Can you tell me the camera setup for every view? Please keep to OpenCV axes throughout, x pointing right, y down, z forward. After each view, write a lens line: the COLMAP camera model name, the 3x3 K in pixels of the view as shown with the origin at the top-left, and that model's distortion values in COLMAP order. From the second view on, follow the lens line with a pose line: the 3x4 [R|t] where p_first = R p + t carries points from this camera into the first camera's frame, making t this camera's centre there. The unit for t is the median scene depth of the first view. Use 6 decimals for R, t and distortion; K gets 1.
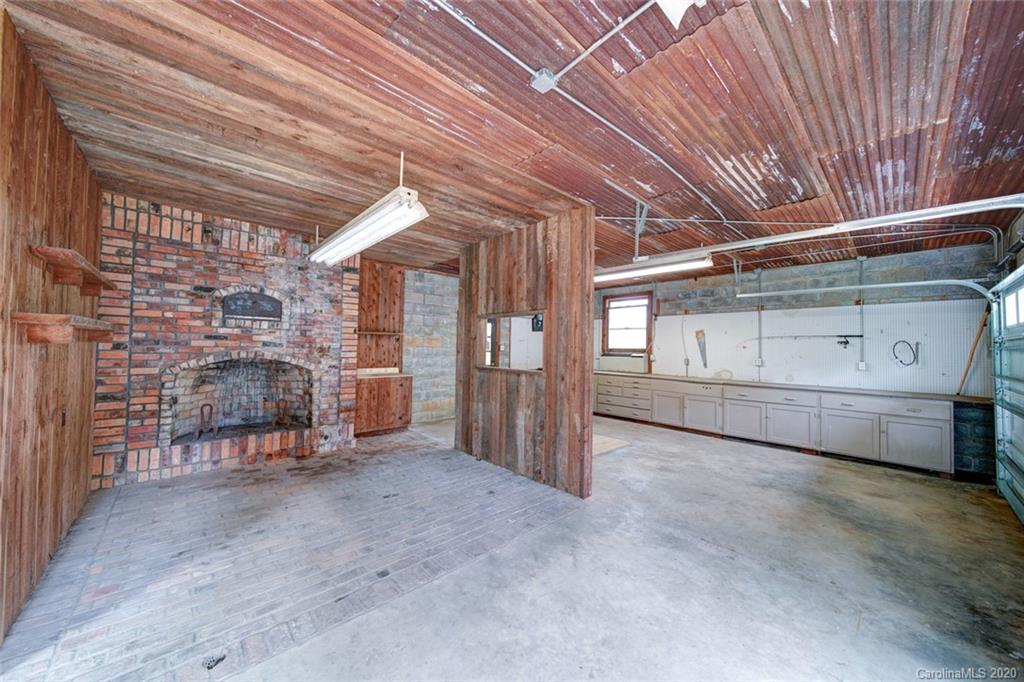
lens RADIAL K [[362.1, 0, 511.2], [0, 362.1, 341.7], [0, 0, 1]] dist [0.001839, -0.001571]
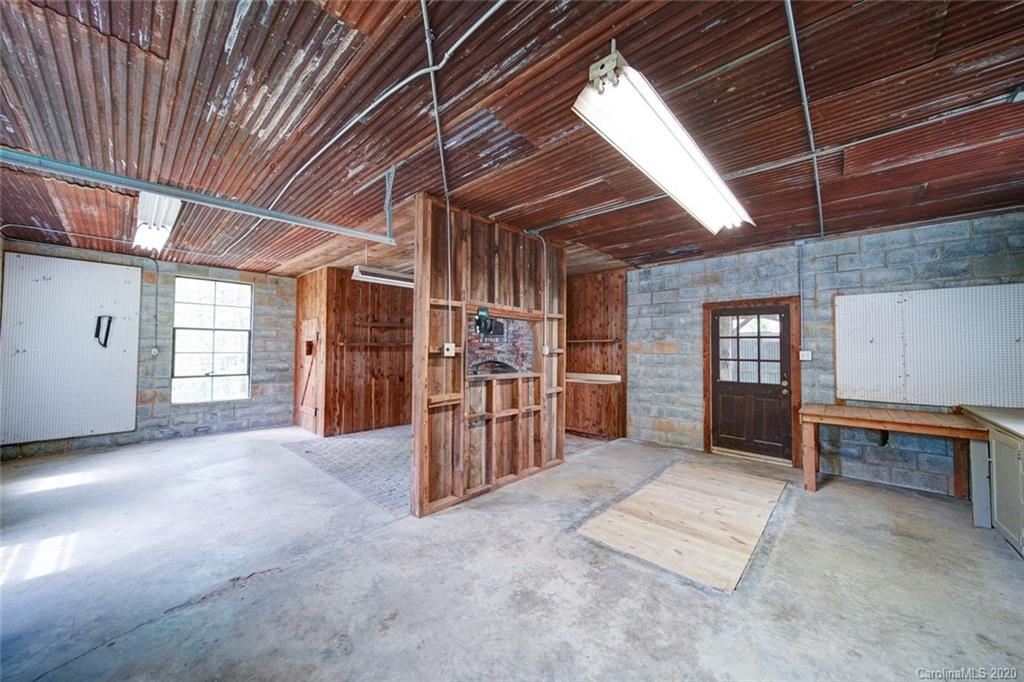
lens RADIAL K [[362.1, 0, 511.4], [0, 362.1, 340.7], [0, 0, 1]] dist [0.001839, -0.001571]
pose [[0.072054, -0.045309, -0.996371, 0.829167], [0.008463, 0.998959, -0.044815, 0.026635], [0.997365, -0.005203, 0.072362, 0.854263]]
